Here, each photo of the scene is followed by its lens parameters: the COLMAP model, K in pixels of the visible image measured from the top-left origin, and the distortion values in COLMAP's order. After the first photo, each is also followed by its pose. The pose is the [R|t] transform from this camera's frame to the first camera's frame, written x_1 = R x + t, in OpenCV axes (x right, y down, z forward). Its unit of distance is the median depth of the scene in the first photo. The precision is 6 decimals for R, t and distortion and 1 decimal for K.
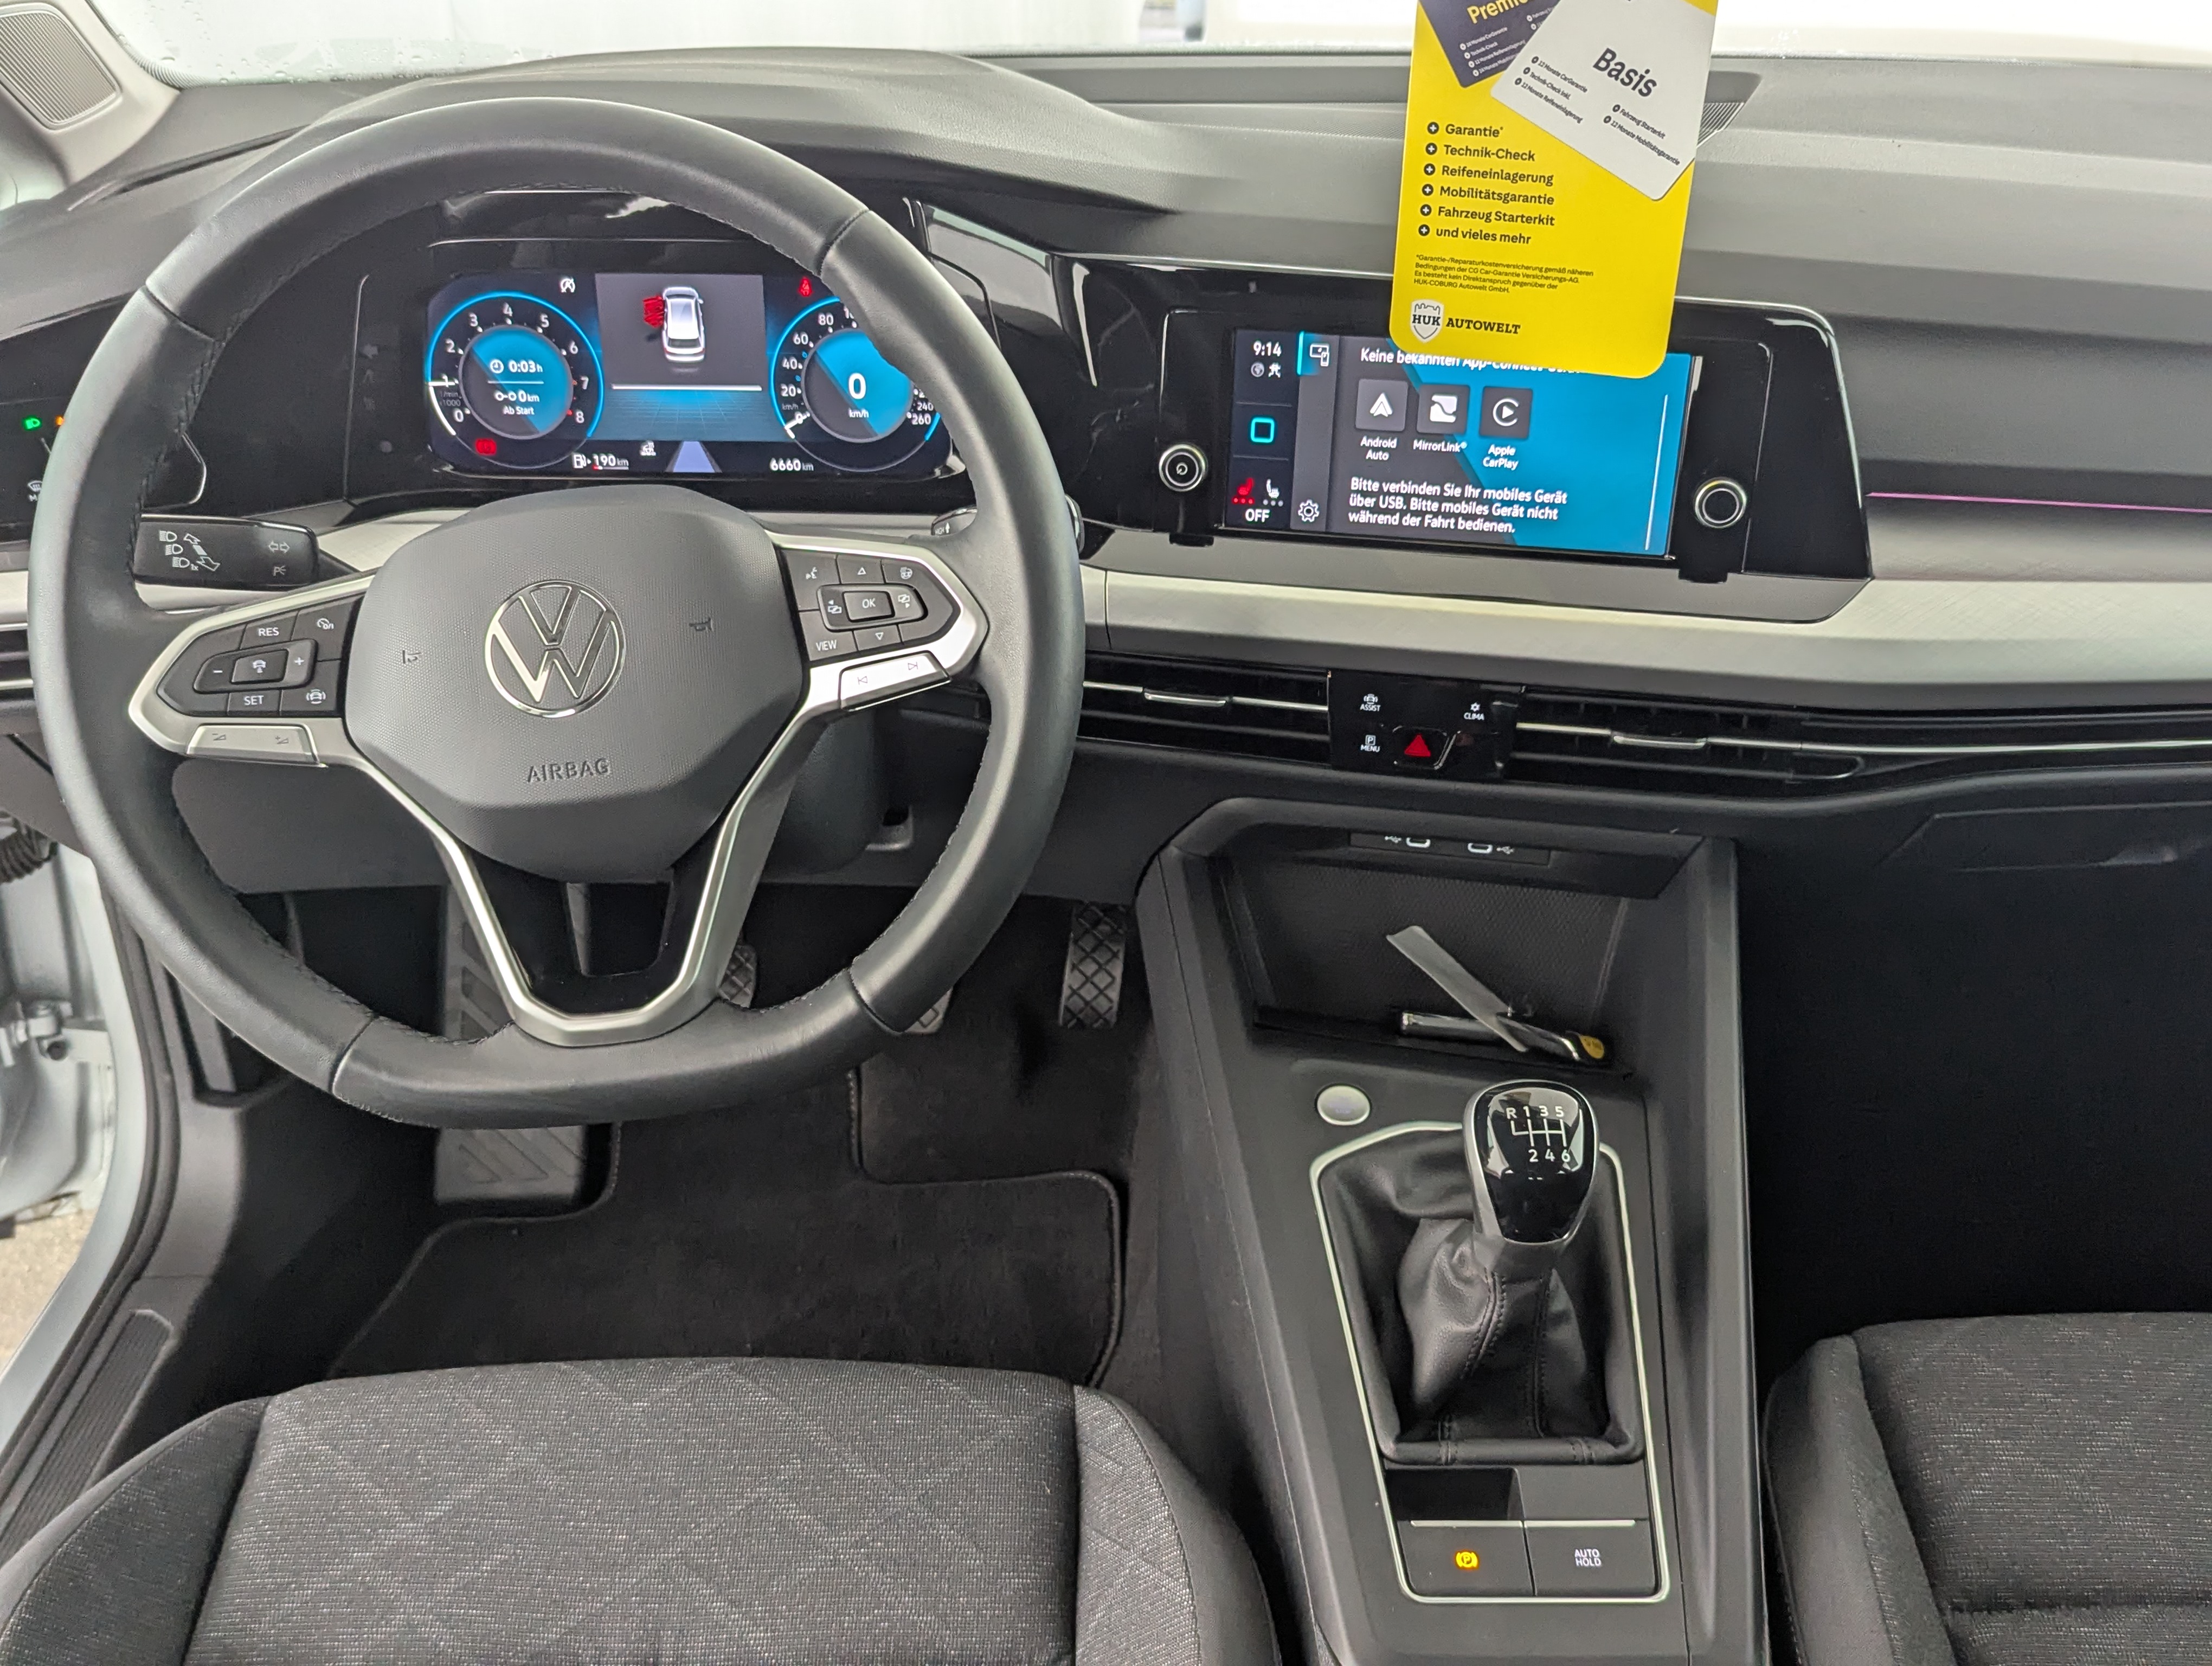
lens RADIAL K [[2034.6, 0, 1112.0], [0, 2034.6, 823.9], [0, 0, 1]] dist [0.031292, 0.000000]
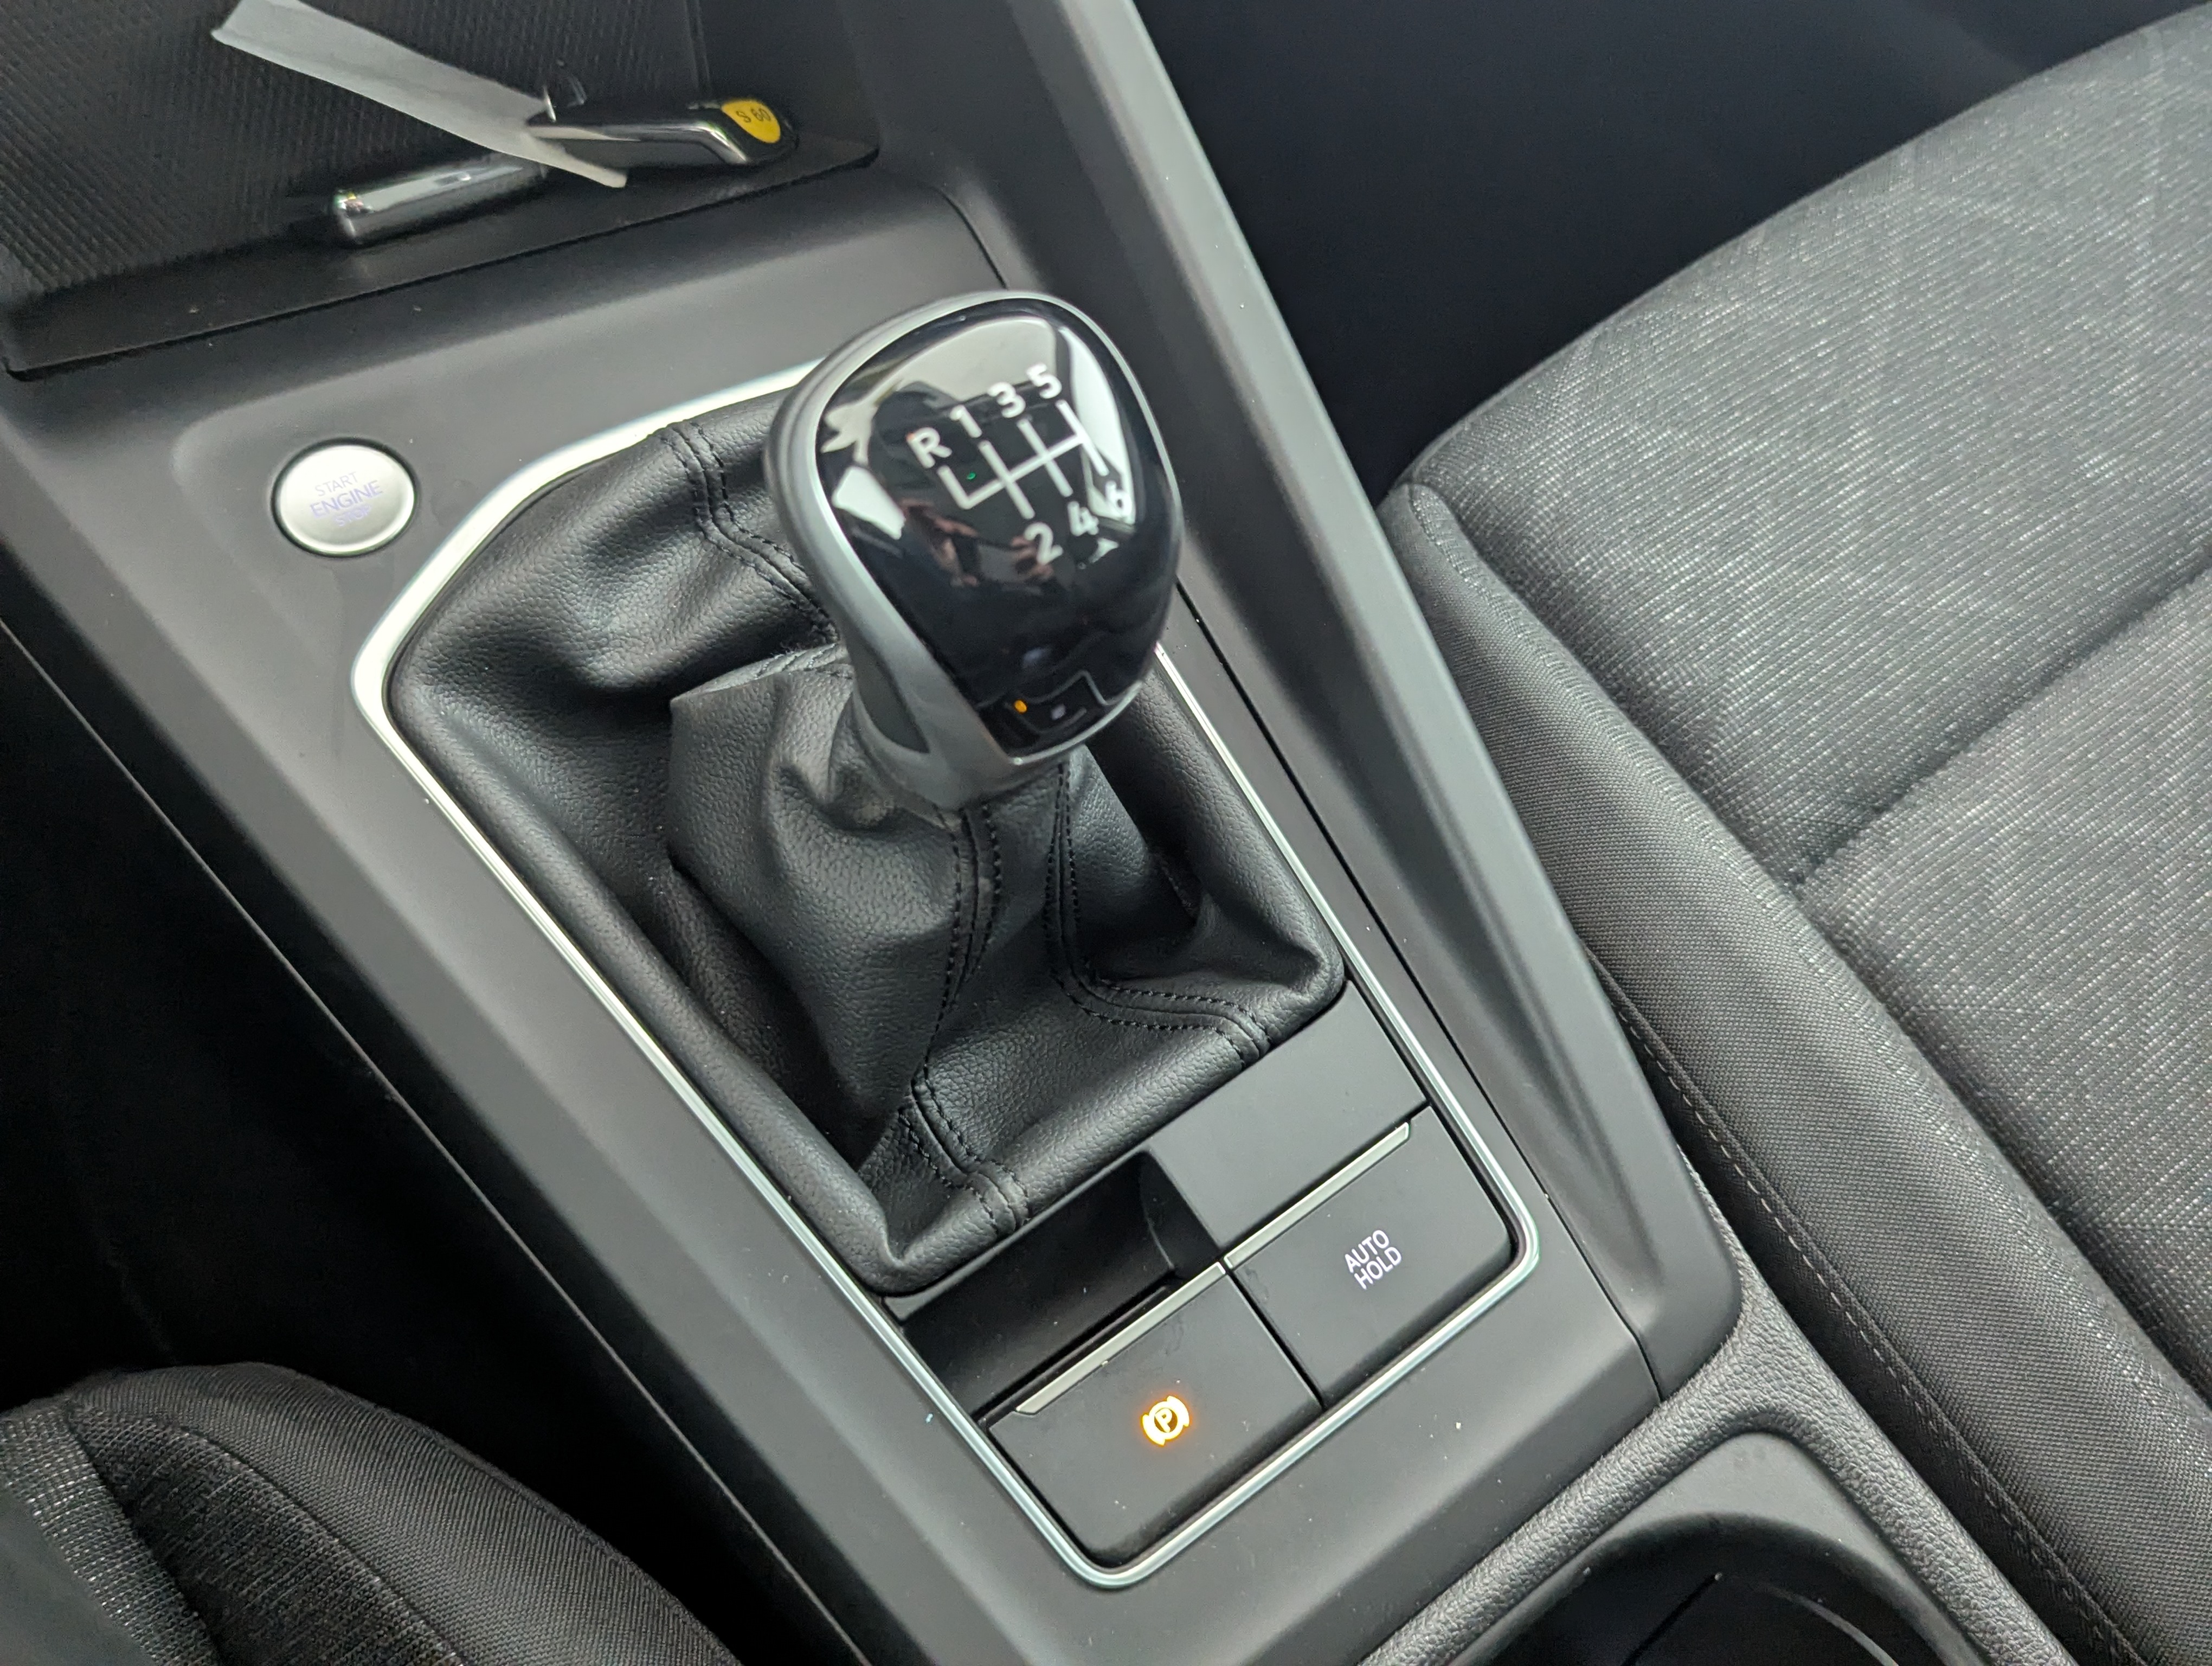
lens RADIAL K [[2034.6, 0, 1118.1], [0, 2034.6, 829.7], [0, 0, 1]] dist [0.031292, 0.000000]
pose [[0.797420, -0.489657, 0.352642, 0.063027], [0.274933, 0.815042, 0.510018, 0.028233], [-0.537152, -0.309746, 0.784554, 0.601282]]
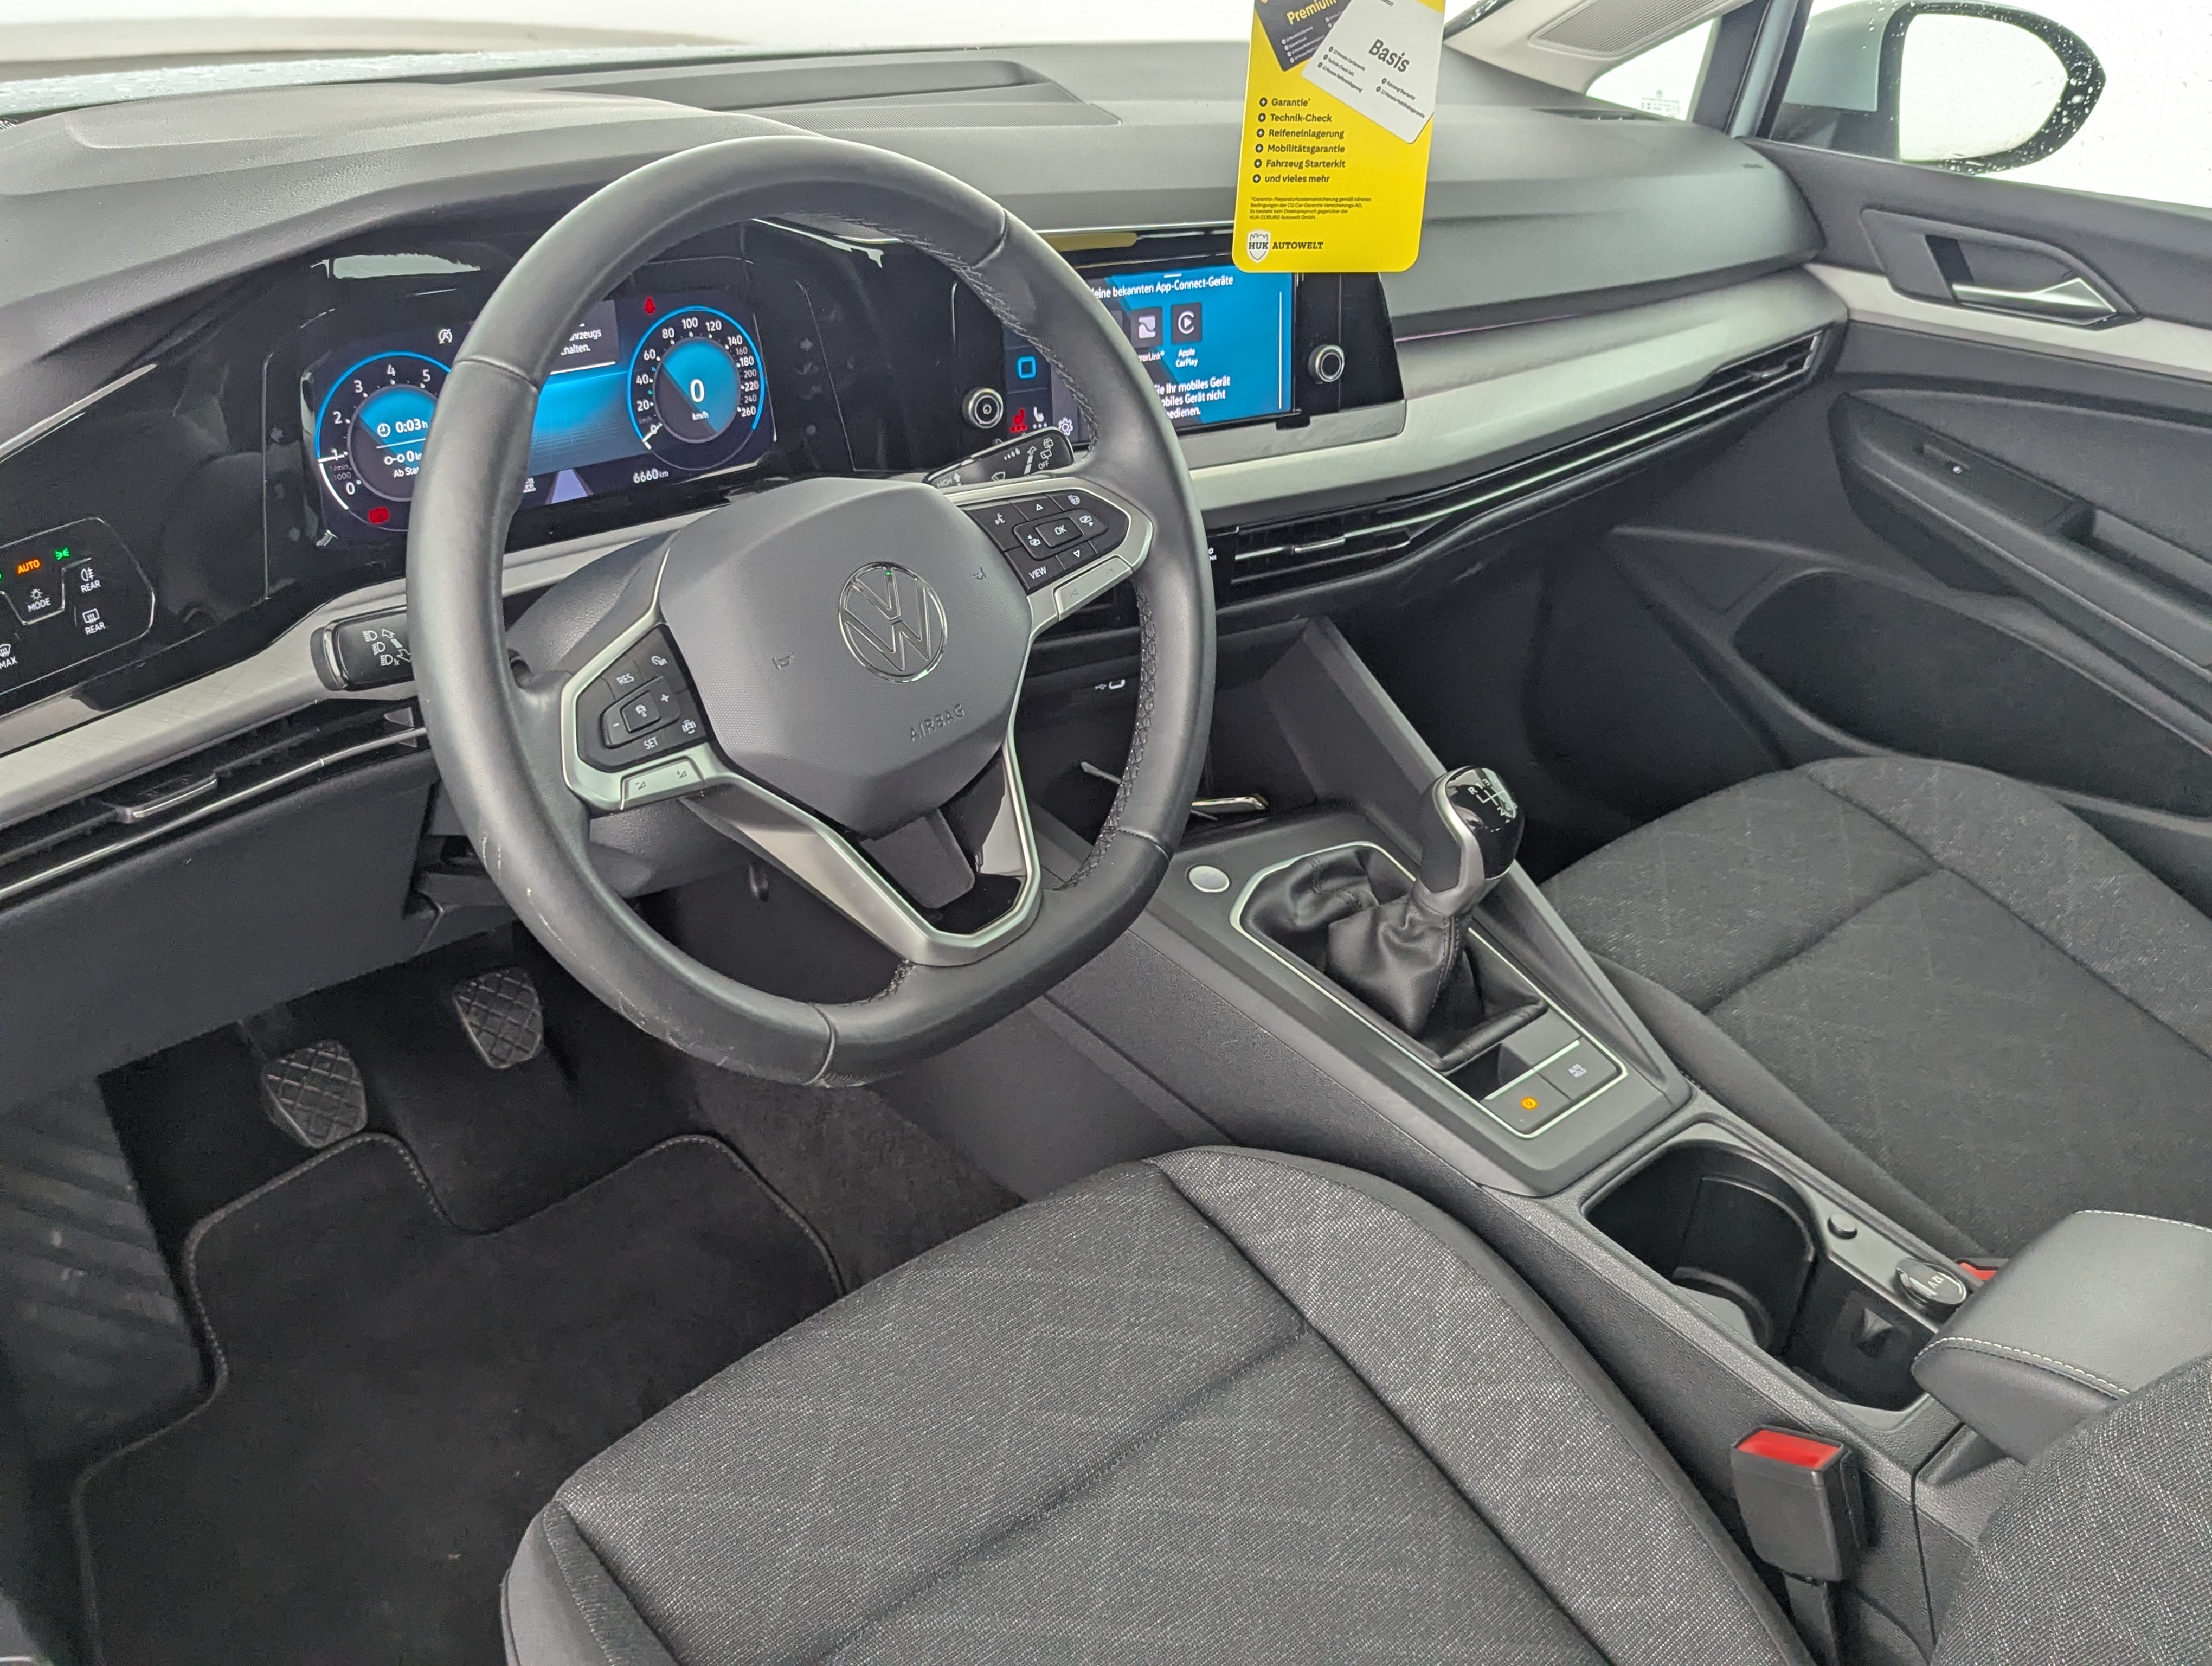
lens RADIAL K [[2034.6, 0, 1064.8], [0, 2034.6, 812.0], [0, 0, 1]] dist [0.031292, 0.000000]
pose [[0.730976, -0.289021, 0.618176, -0.747438], [0.290442, 0.951502, 0.101424, -0.058405], [-0.617509, 0.105406, 0.779469, 0.066550]]
